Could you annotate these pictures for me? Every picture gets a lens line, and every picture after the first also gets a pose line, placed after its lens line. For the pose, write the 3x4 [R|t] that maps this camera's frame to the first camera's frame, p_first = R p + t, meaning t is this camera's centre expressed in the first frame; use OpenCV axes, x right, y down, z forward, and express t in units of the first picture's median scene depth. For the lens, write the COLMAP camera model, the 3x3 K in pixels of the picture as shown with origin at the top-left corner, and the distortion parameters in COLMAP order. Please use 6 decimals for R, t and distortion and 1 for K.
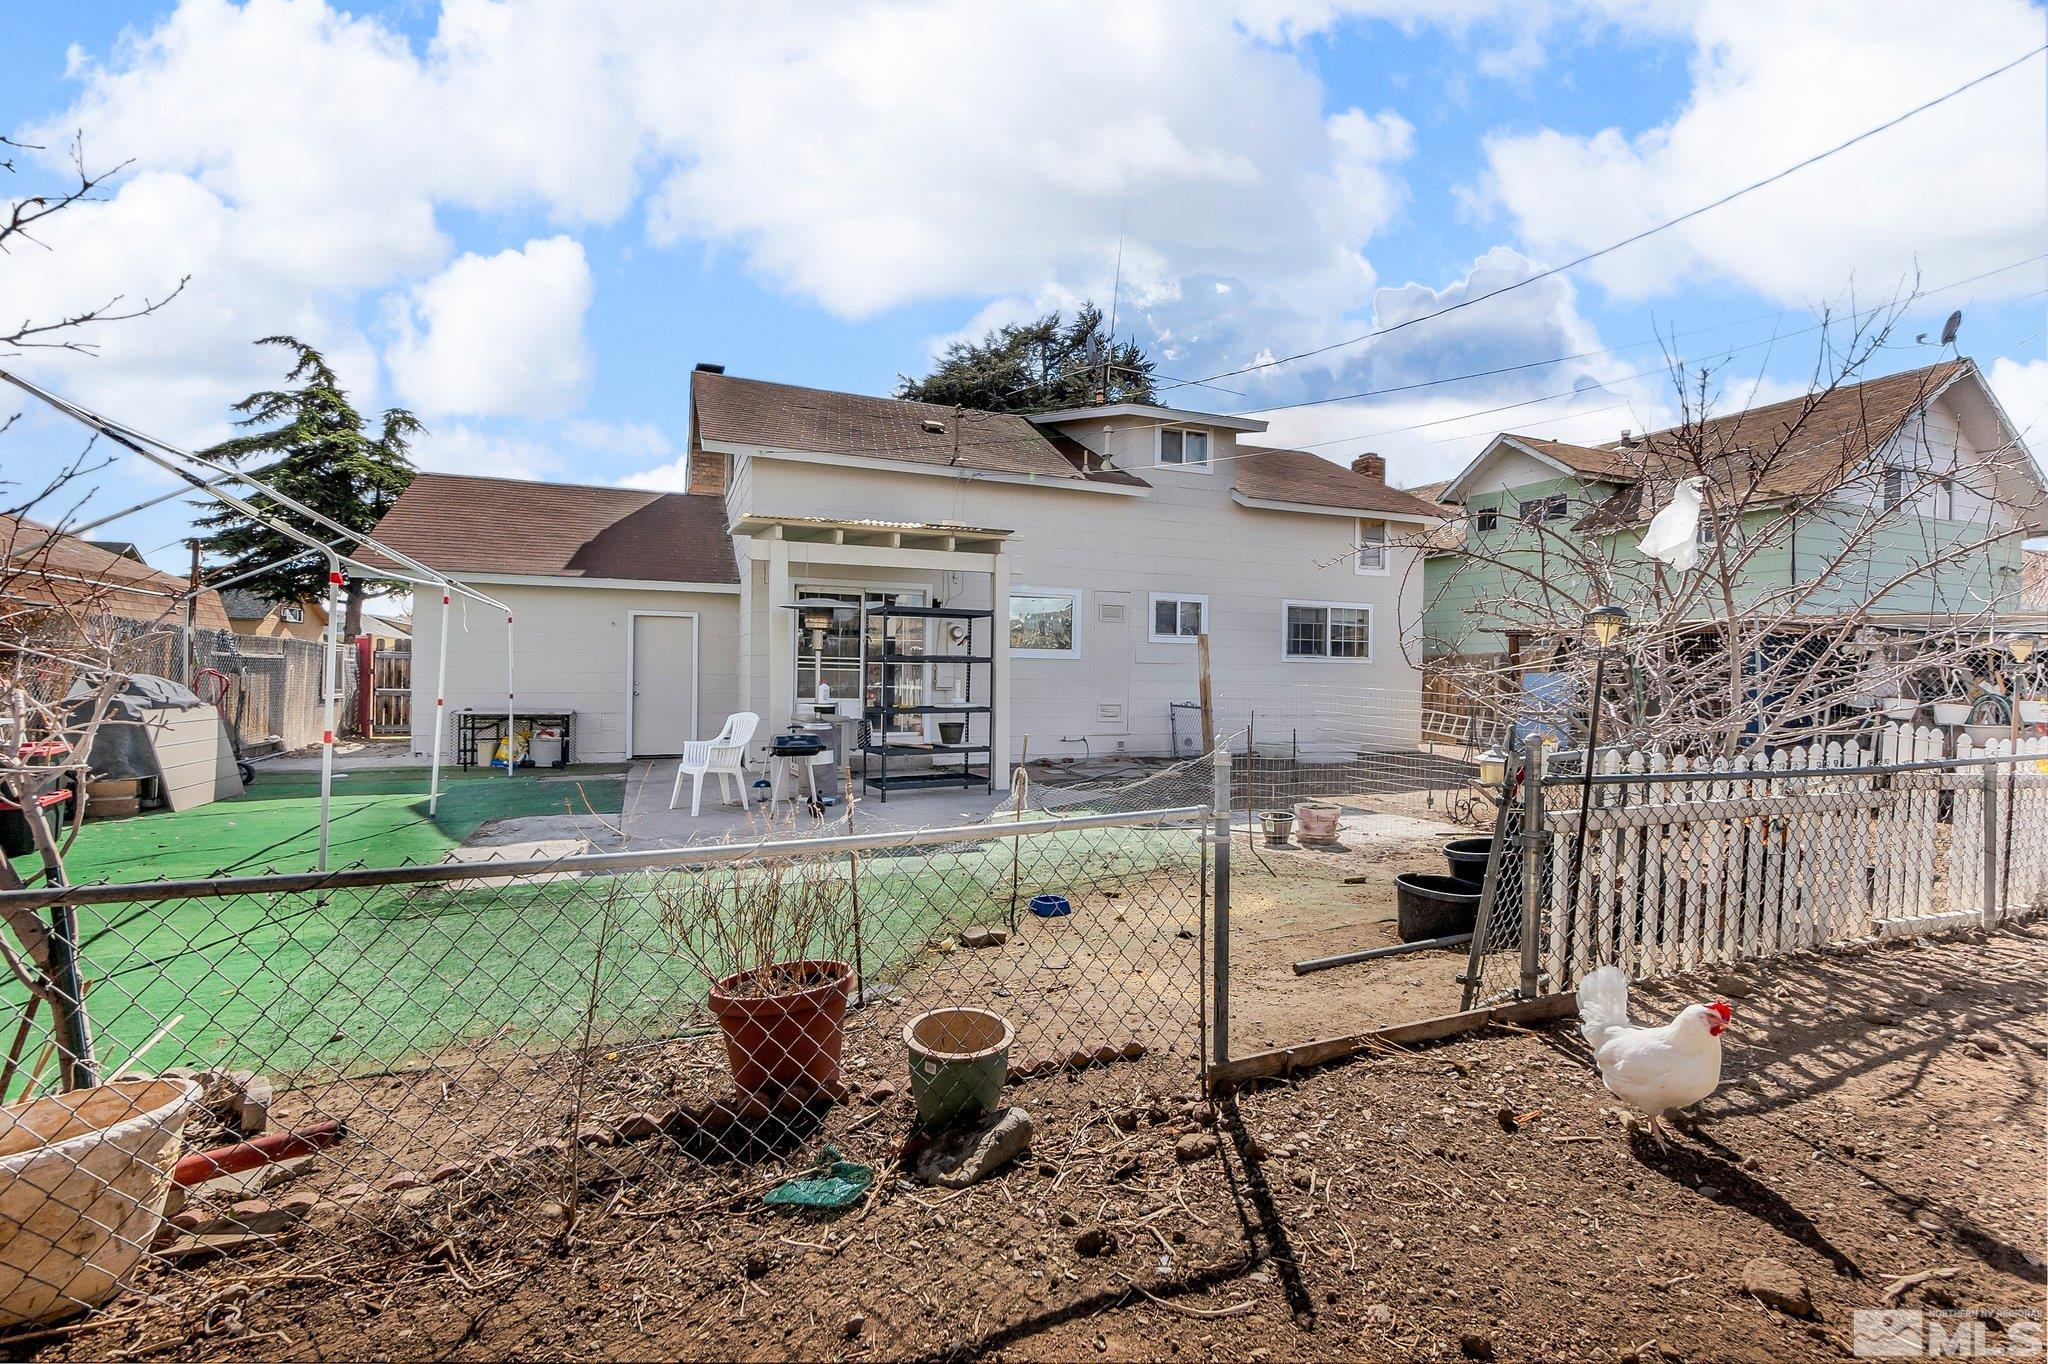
lens RADIAL K [[902.1, 0, 1024.0], [0, 902.1, 682.0], [0, 0, 1]] dist [0.000078, 0.000314]
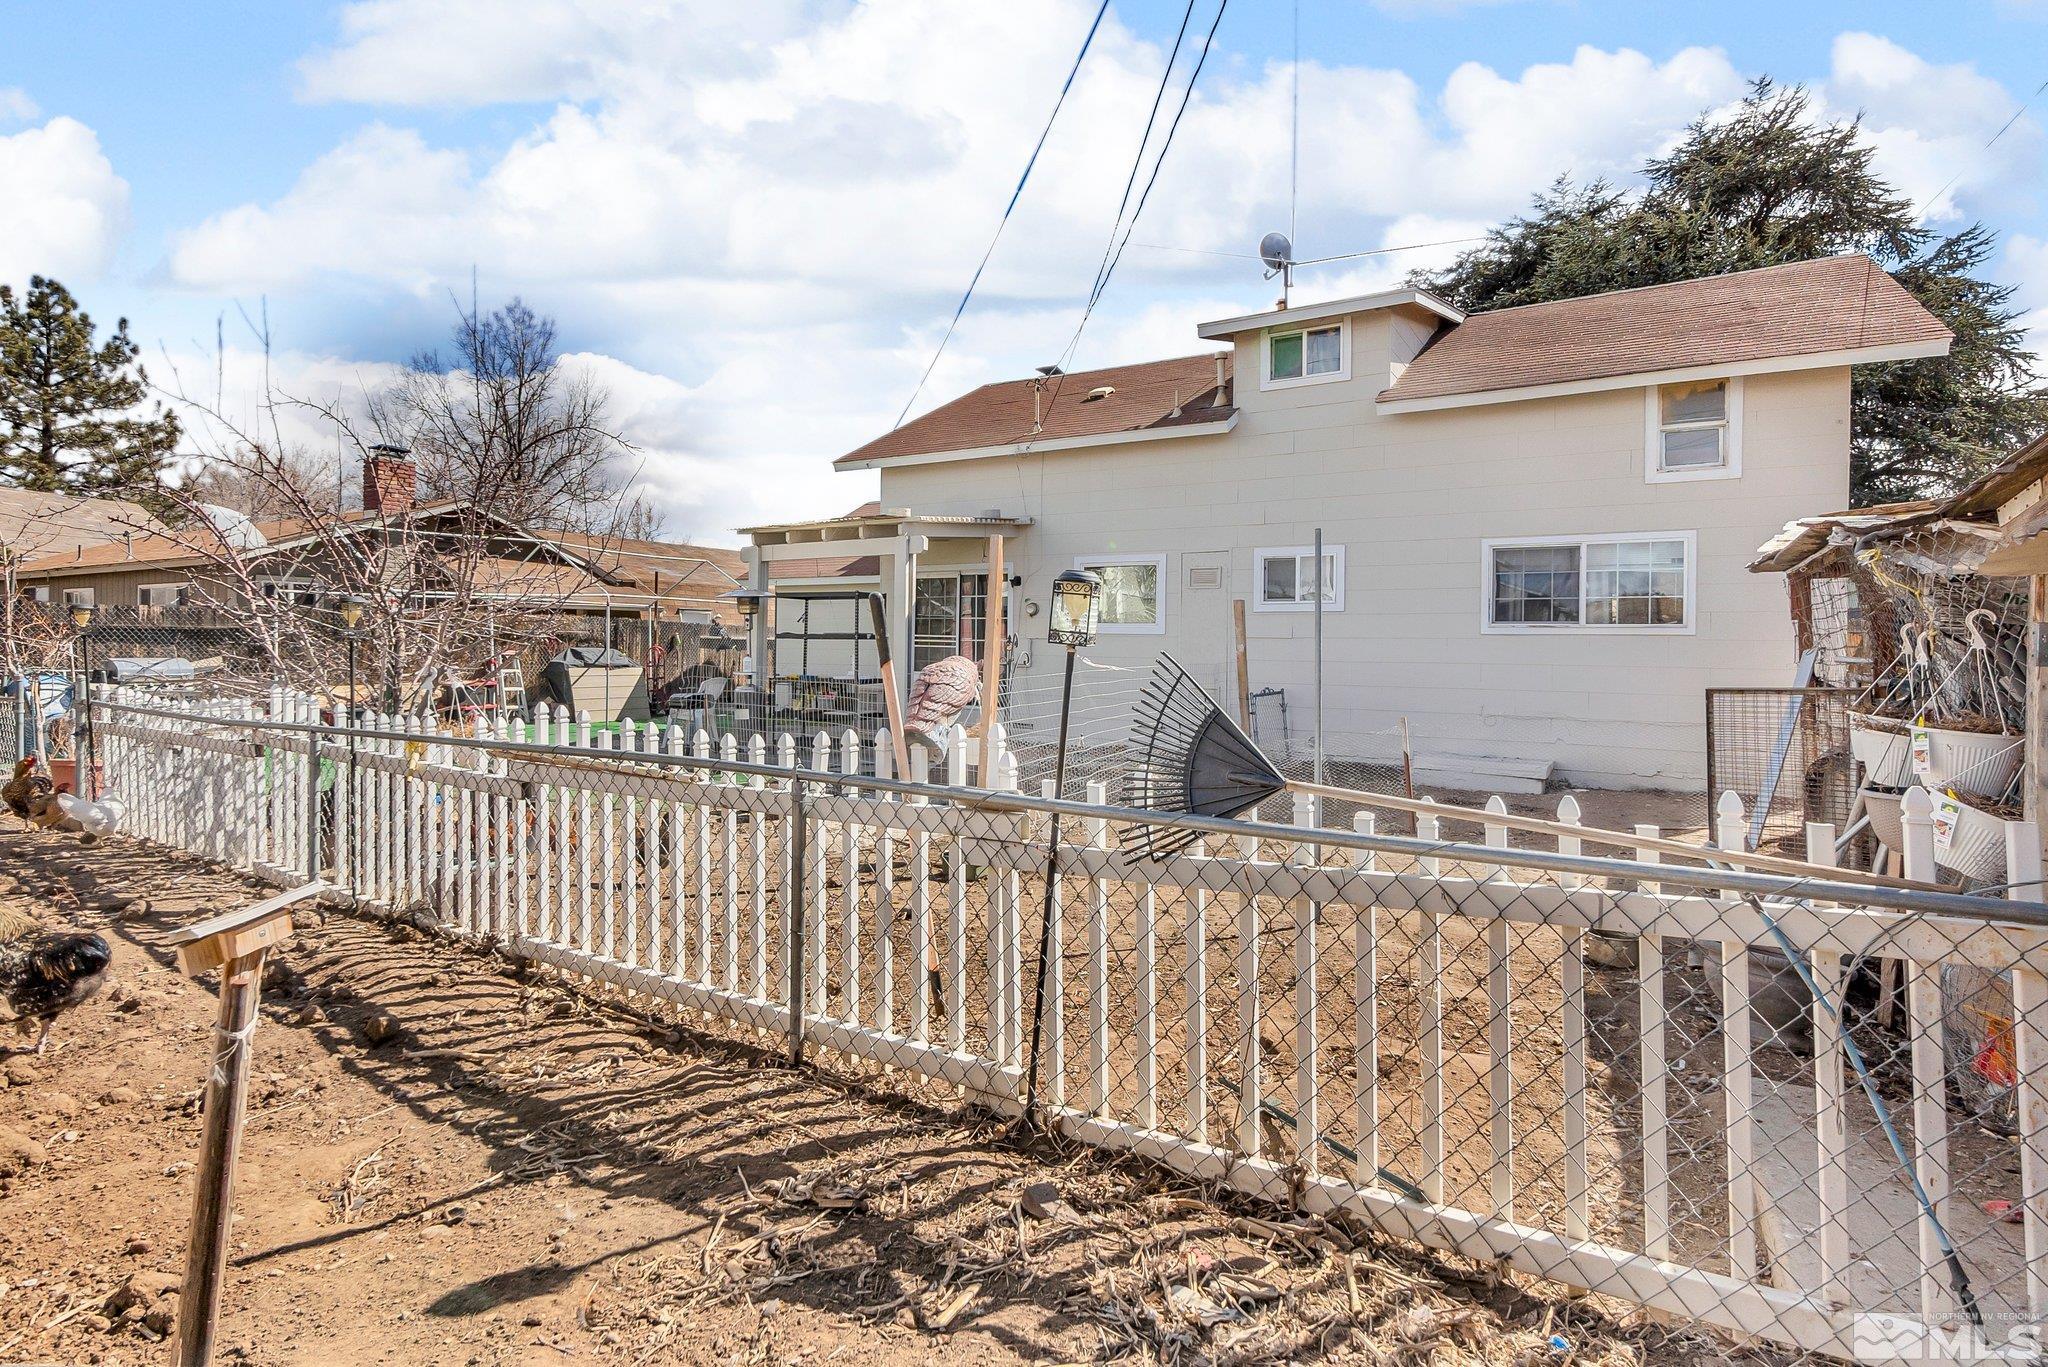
lens RADIAL K [[1000.3, 0, 1019.8], [0, 1000.3, 639.1], [0, 0, 1]] dist [0.002258, -0.001427]
pose [[0.580252, -0.008025, -0.814398, 0.666988], [-0.012294, 0.999751, -0.018611, -0.000542], [0.814344, 0.020812, 0.580009, 0.290546]]
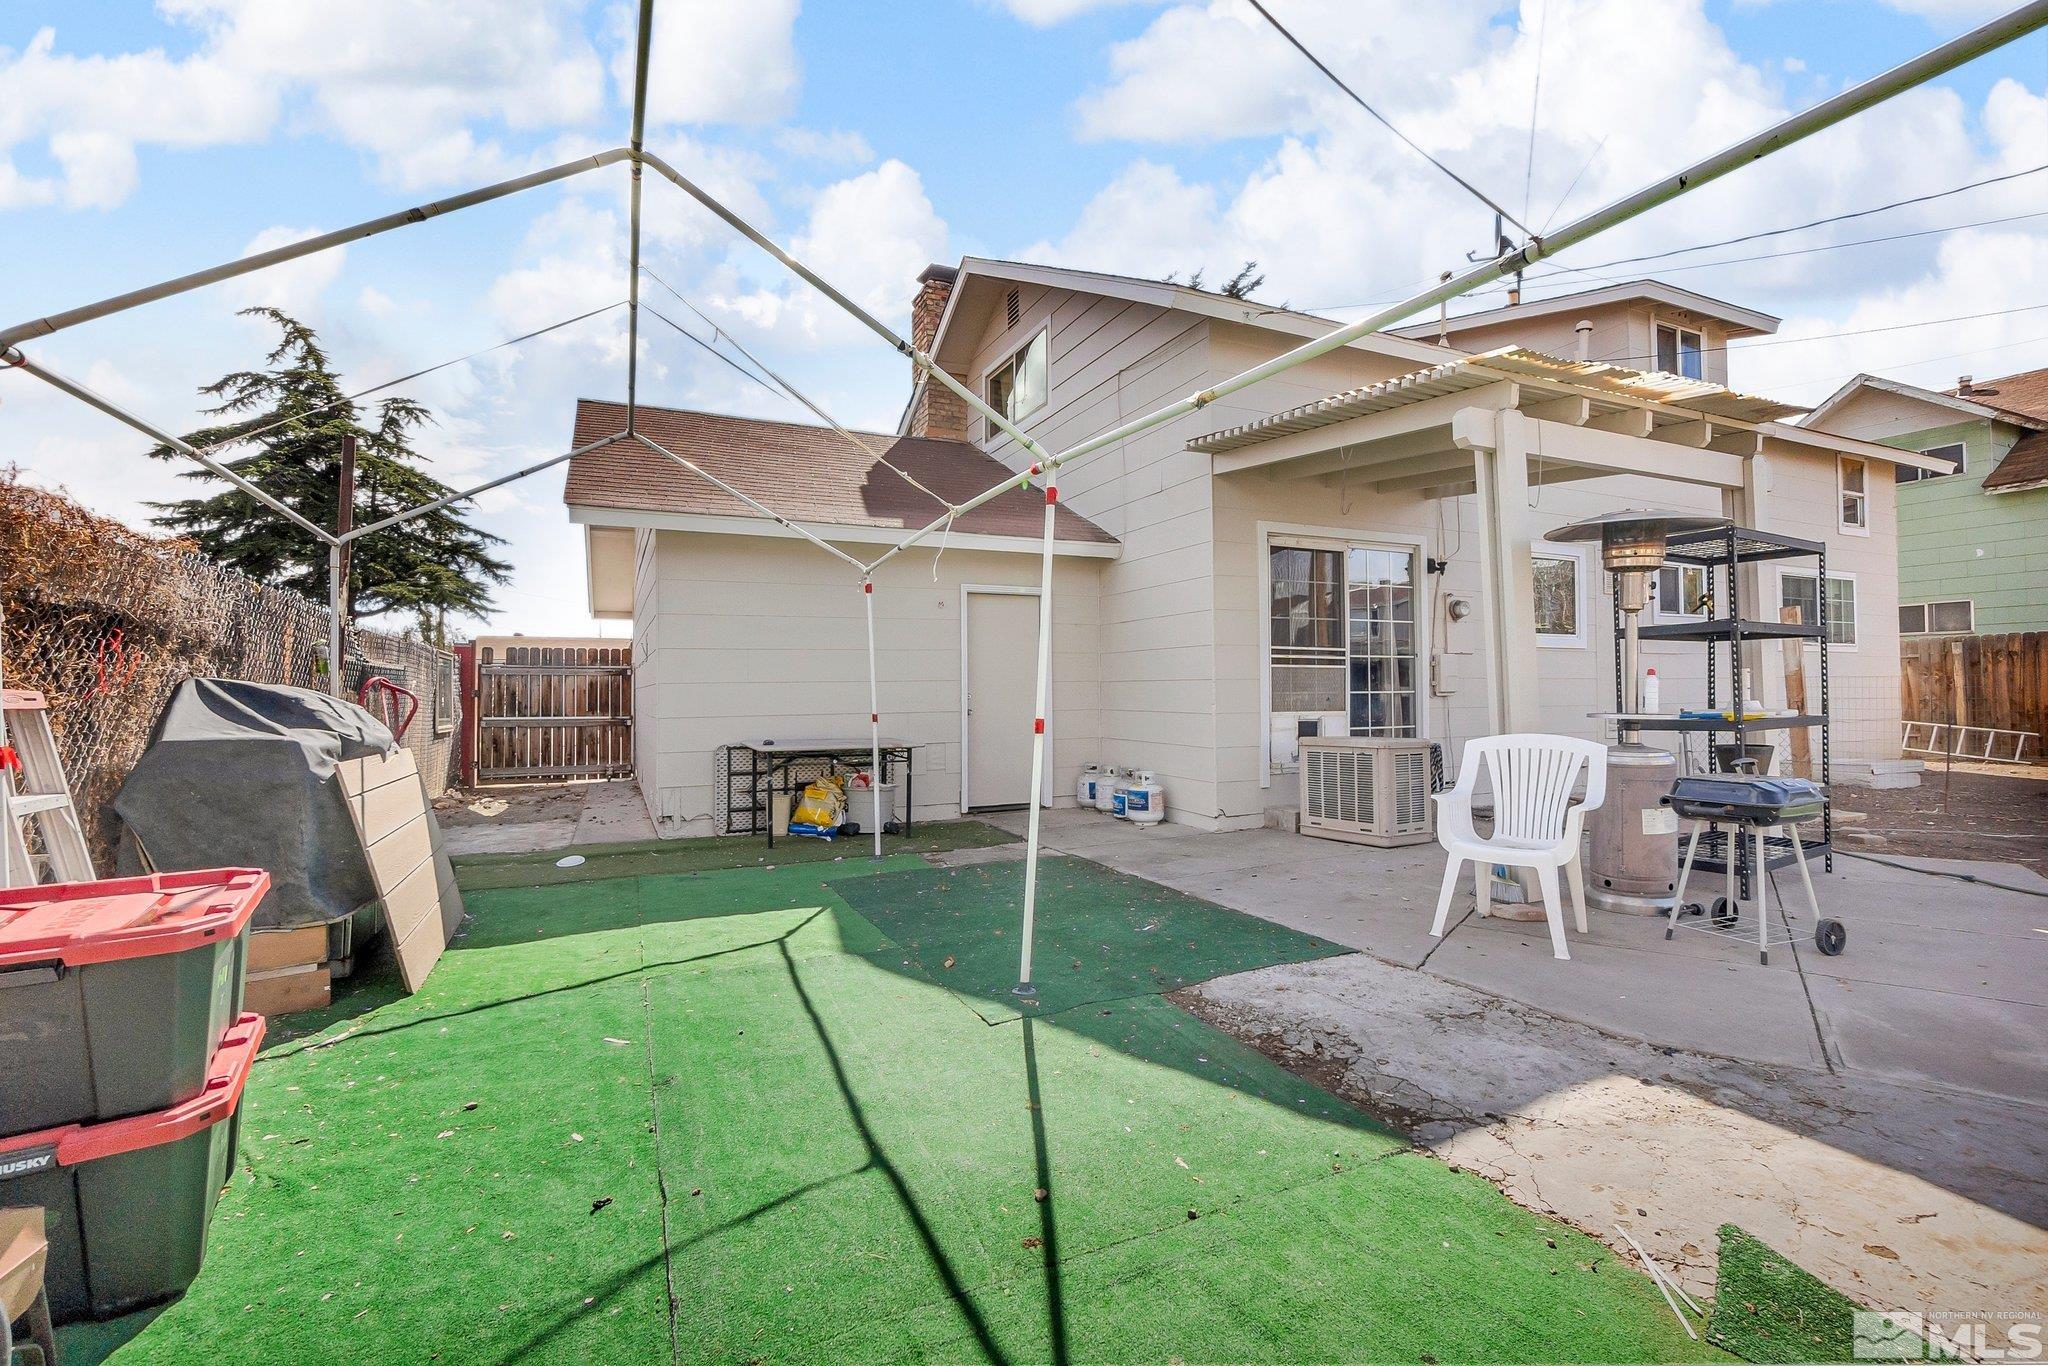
lens RADIAL K [[908.0, 0, 1033.8], [0, 908.0, 662.7], [0, 0, 1]] dist [0.005976, 0.001009]
pose [[0.998531, -0.020536, 0.050148, -0.348094], [0.022671, 0.998844, -0.042383, 0.005190], [-0.049220, 0.043458, 0.997842, 0.284755]]
